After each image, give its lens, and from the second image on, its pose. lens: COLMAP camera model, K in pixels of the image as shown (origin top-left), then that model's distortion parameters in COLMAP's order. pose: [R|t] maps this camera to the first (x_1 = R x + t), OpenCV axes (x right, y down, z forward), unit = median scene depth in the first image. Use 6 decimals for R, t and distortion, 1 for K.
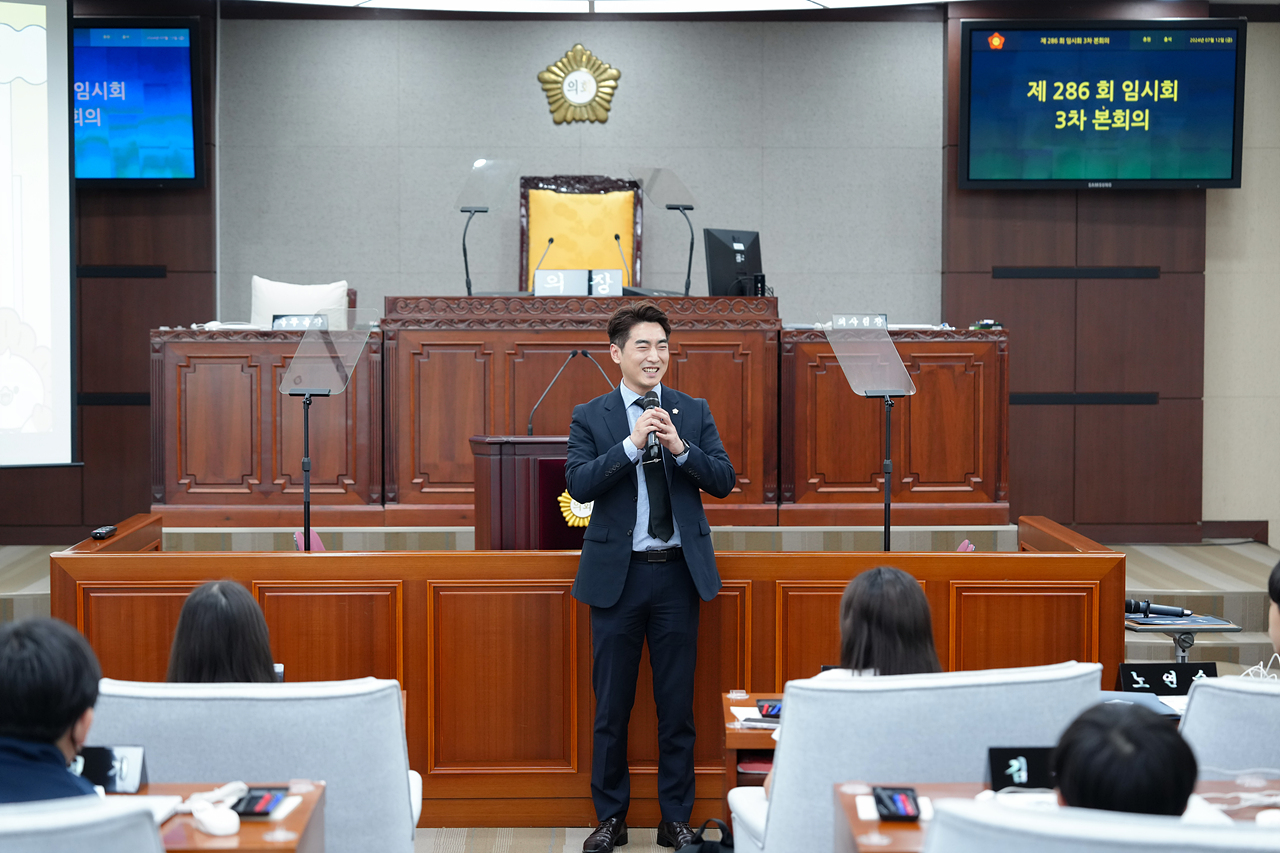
lens RADIAL K [[2500.7, 0, 636.9], [0, 2500.7, 434.4], [0, 0, 1]] dist [0.006070, -0.060346]
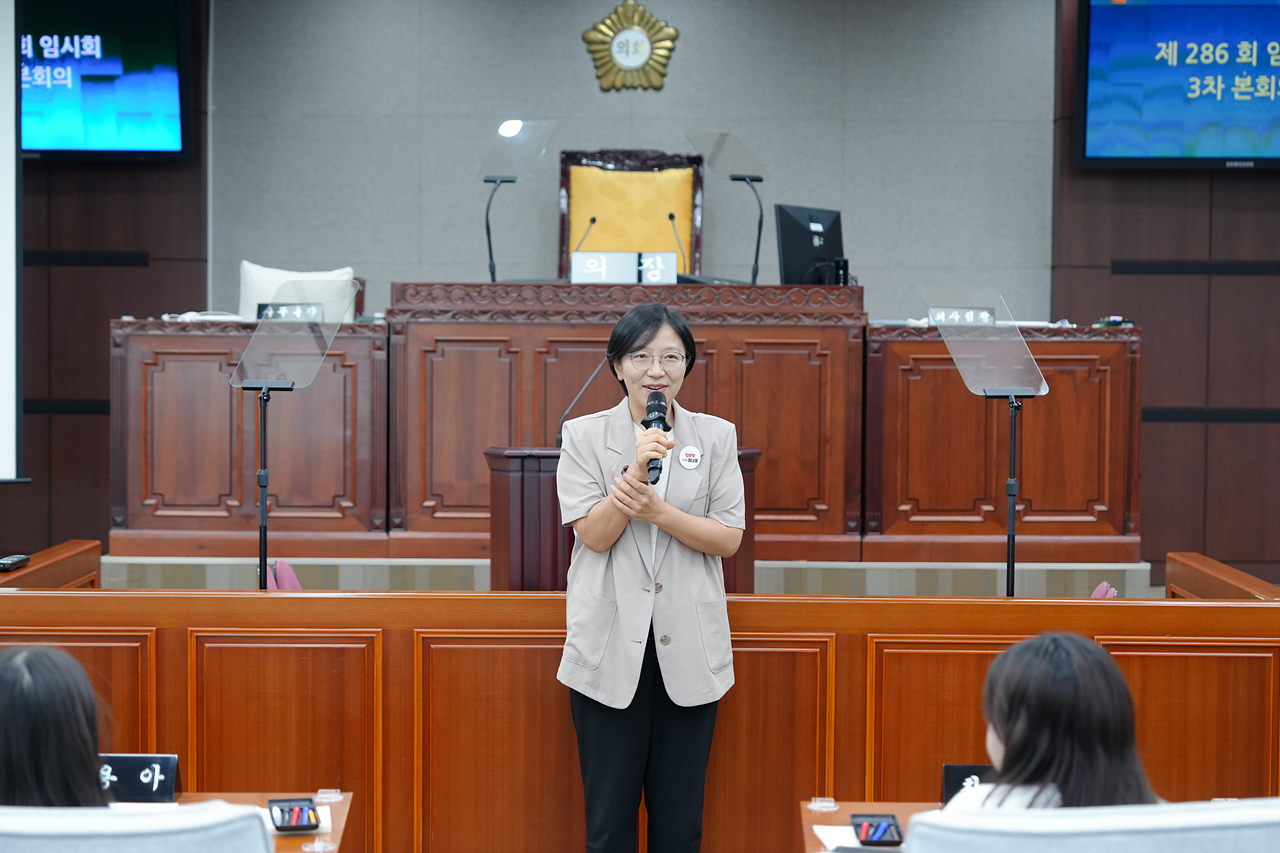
lens RADIAL K [[2525.5, 0, 663.4], [0, 2525.5, 459.9], [0, 0, 1]] dist [0.008820, -0.046964]
pose [[0.999853, 0.007946, -0.015170, 0.003020], [-0.007979, 0.999966, -0.002128, 0.005102], [0.015153, 0.002249, 0.999883, 0.158812]]
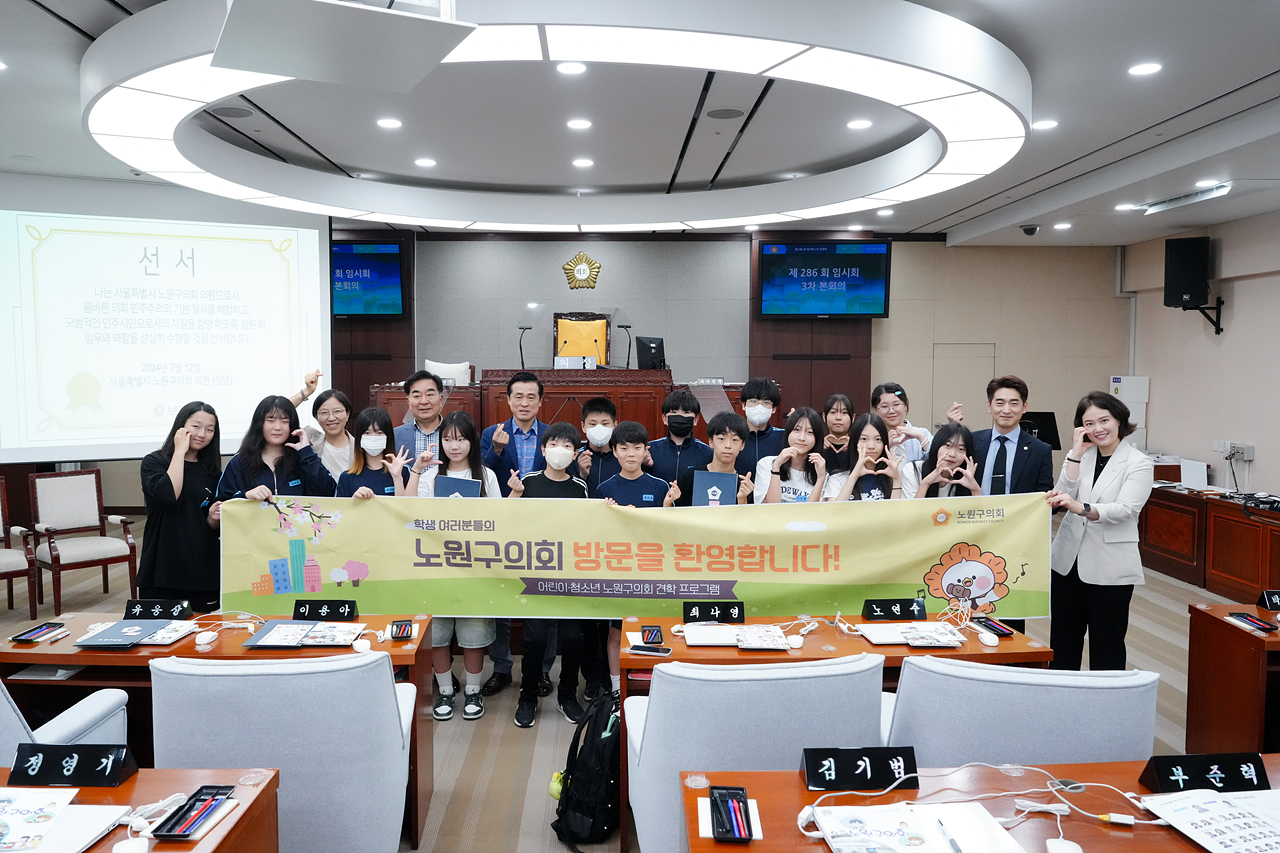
lens RADIAL K [[955.1, 0, 623.0], [0, 955.1, 424.7], [0, 0, 1]] dist [-0.025909, 0.000787]
pose [[0.999984, -0.000777, -0.005648, 0.020707], [0.000823, 0.999967, 0.008135, -0.015553], [0.005642, -0.008140, 0.999951, 0.205197]]
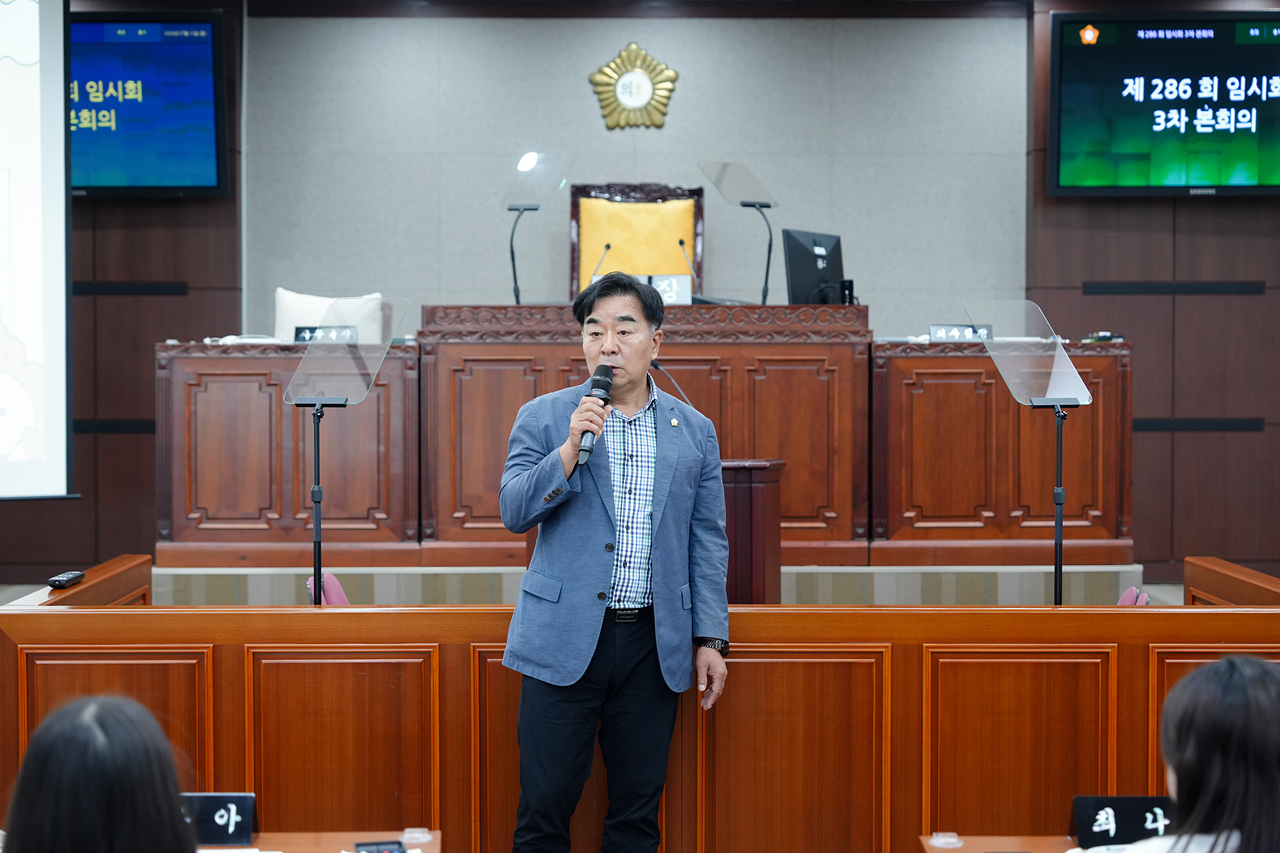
lens RADIAL K [[2184.2, 0, 630.4], [0, 2184.2, 428.5], [0, 0, 1]] dist [0.004115, -0.041812]
pose [[0.999955, -0.001229, -0.009402, -0.020136], [0.001031, 0.999779, -0.020984, 0.004374], [0.009426, 0.020974, 0.999736, 0.231533]]
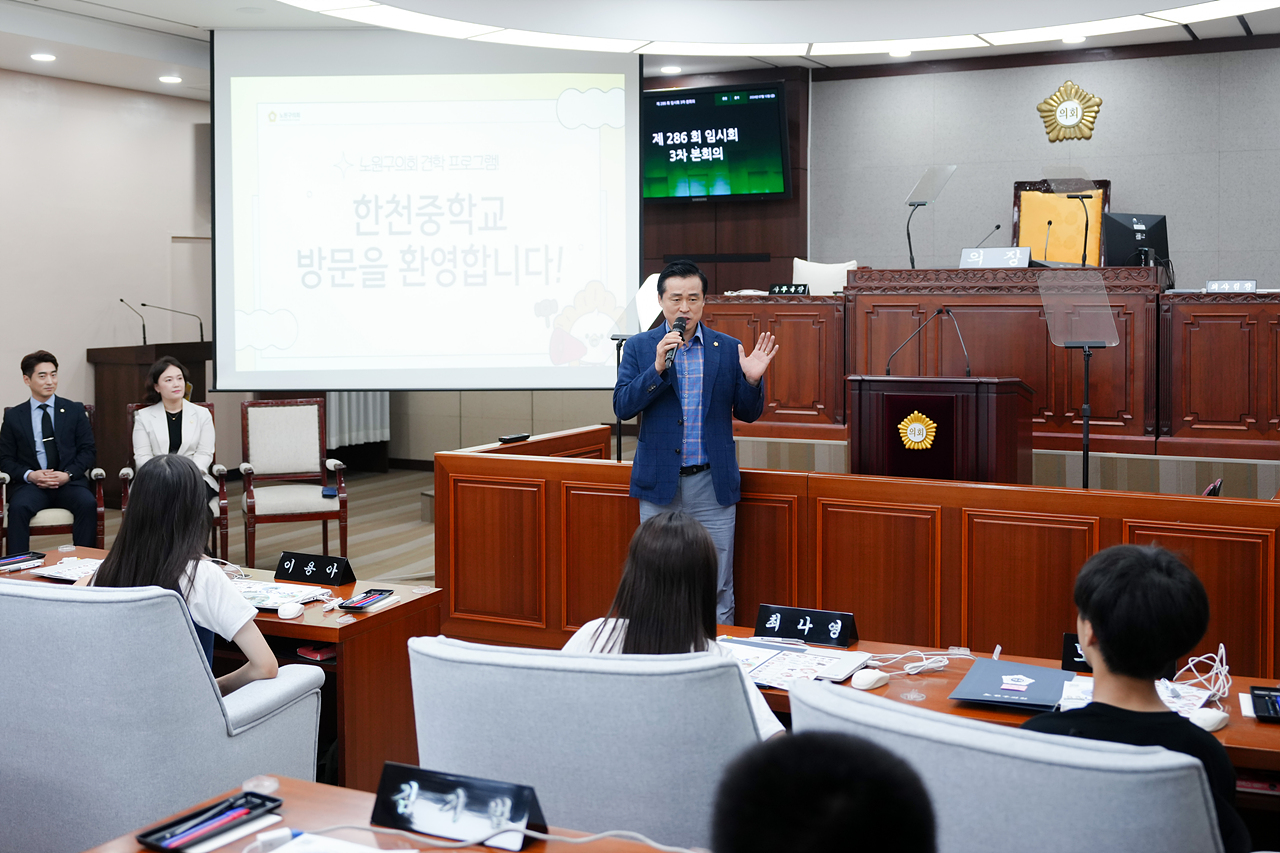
lens RADIAL K [[1483.0, 0, 586.1], [0, 1483.0, 324.9], [0, 0, 1]] dist [-0.000890, 0.009794]
pose [[0.869883, 0.006138, -0.493220, 0.170416], [-0.020753, 0.999493, -0.024163, -0.003309], [0.492821, 0.031255, 0.869569, 0.234583]]
